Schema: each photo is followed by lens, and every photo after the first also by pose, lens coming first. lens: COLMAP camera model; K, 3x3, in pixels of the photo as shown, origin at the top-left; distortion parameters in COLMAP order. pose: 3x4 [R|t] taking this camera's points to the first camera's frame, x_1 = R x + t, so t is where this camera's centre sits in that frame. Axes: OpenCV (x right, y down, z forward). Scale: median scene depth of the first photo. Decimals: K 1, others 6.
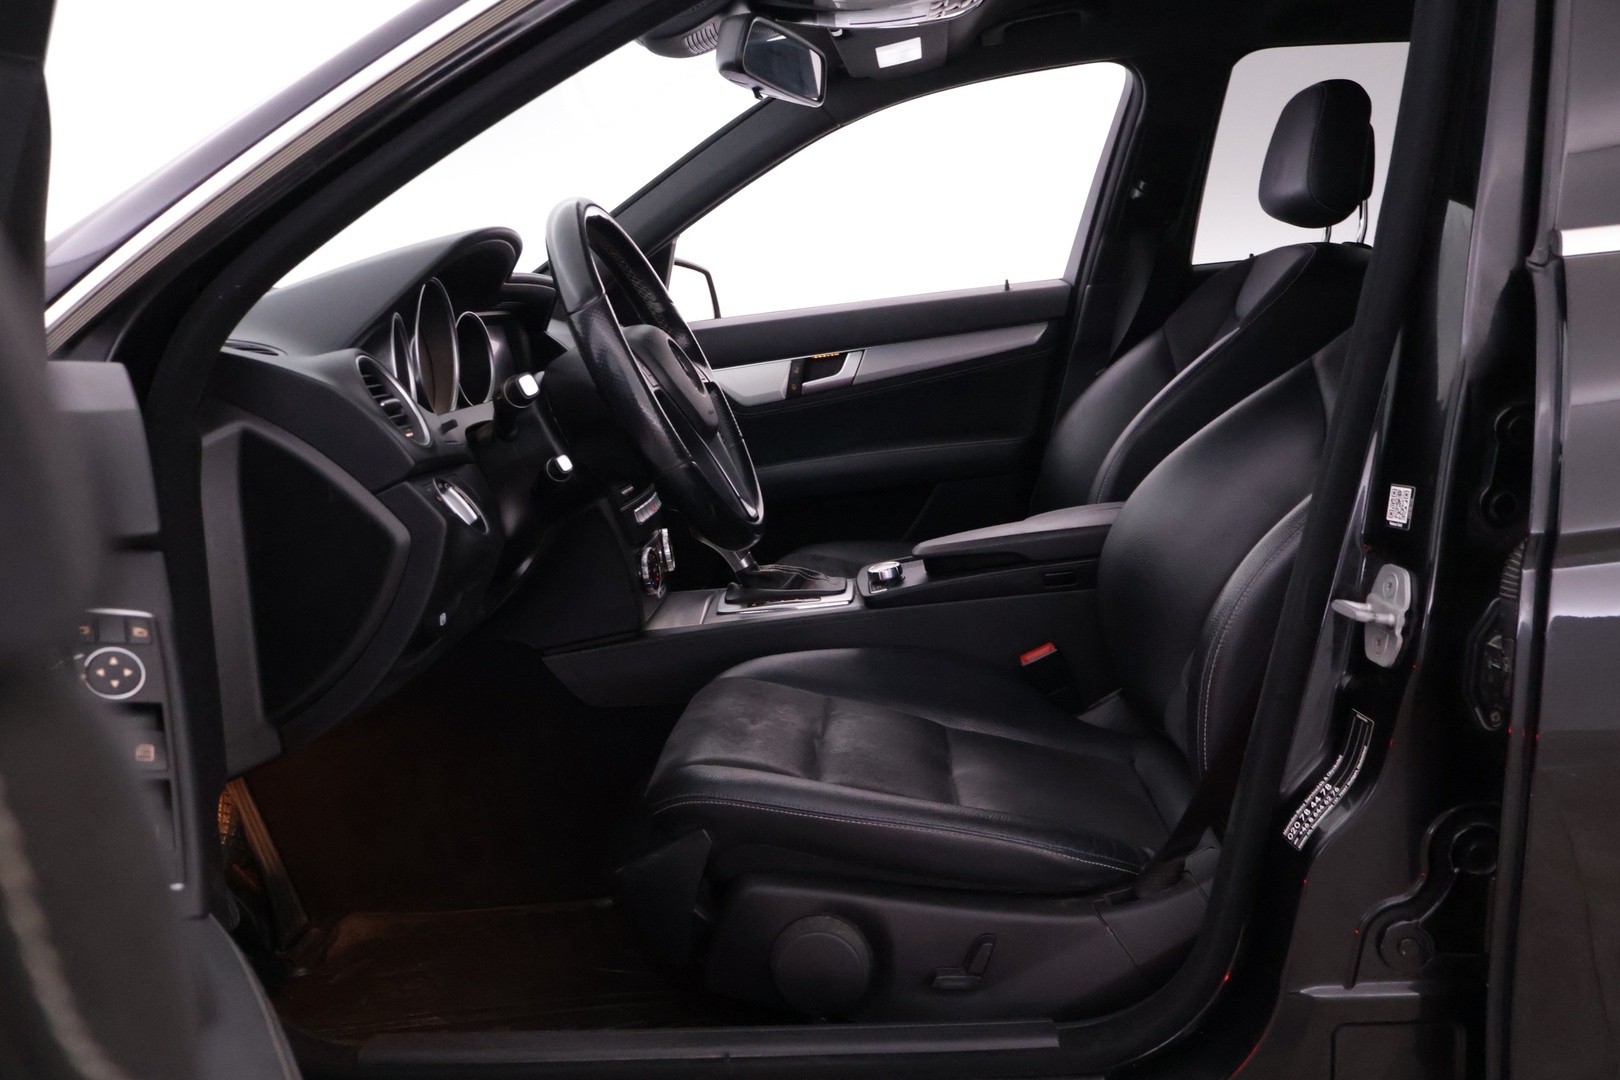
lens RADIAL K [[1488.3, 0, 810.5], [0, 1488.3, 539.6], [0, 0, 1]] dist [0.006752, 0.000000]
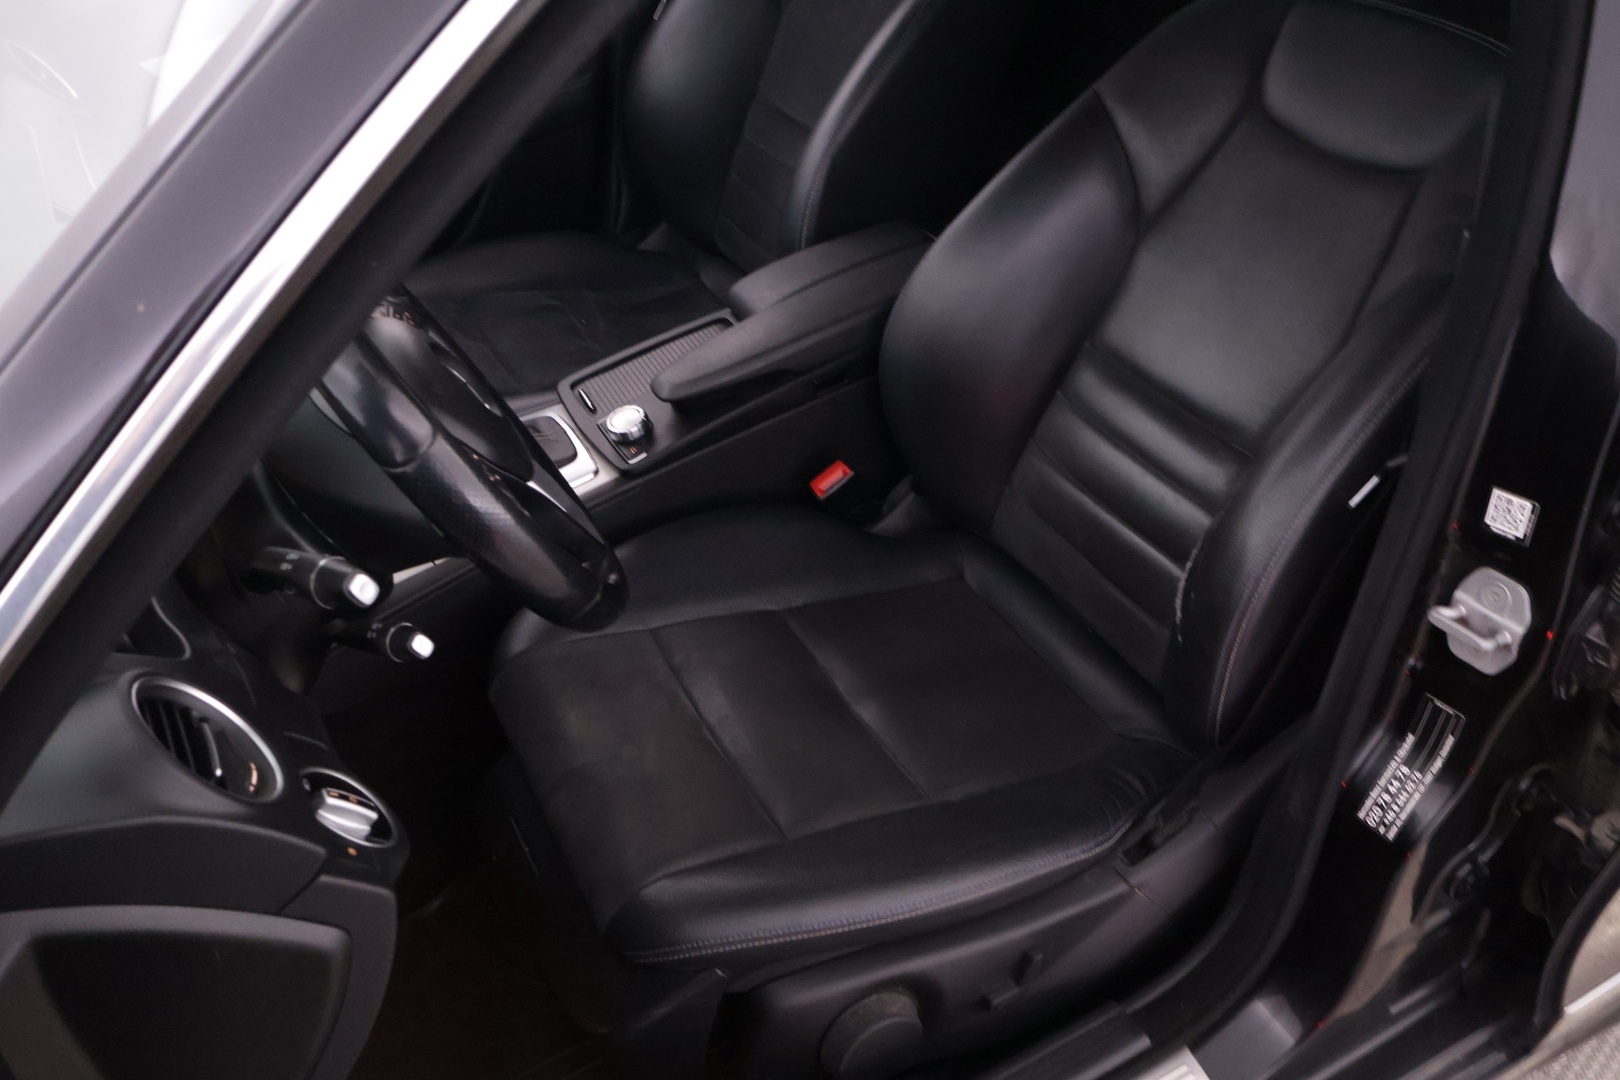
lens RADIAL K [[1488.3, 0, 805.3], [0, 1488.3, 545.3], [0, 0, 1]] dist [0.006752, 0.000000]
pose [[0.856006, -0.342225, 0.387474, -0.320445], [0.117426, 0.858639, 0.498950, -0.497755], [-0.503453, -0.381605, 0.775186, 0.496184]]
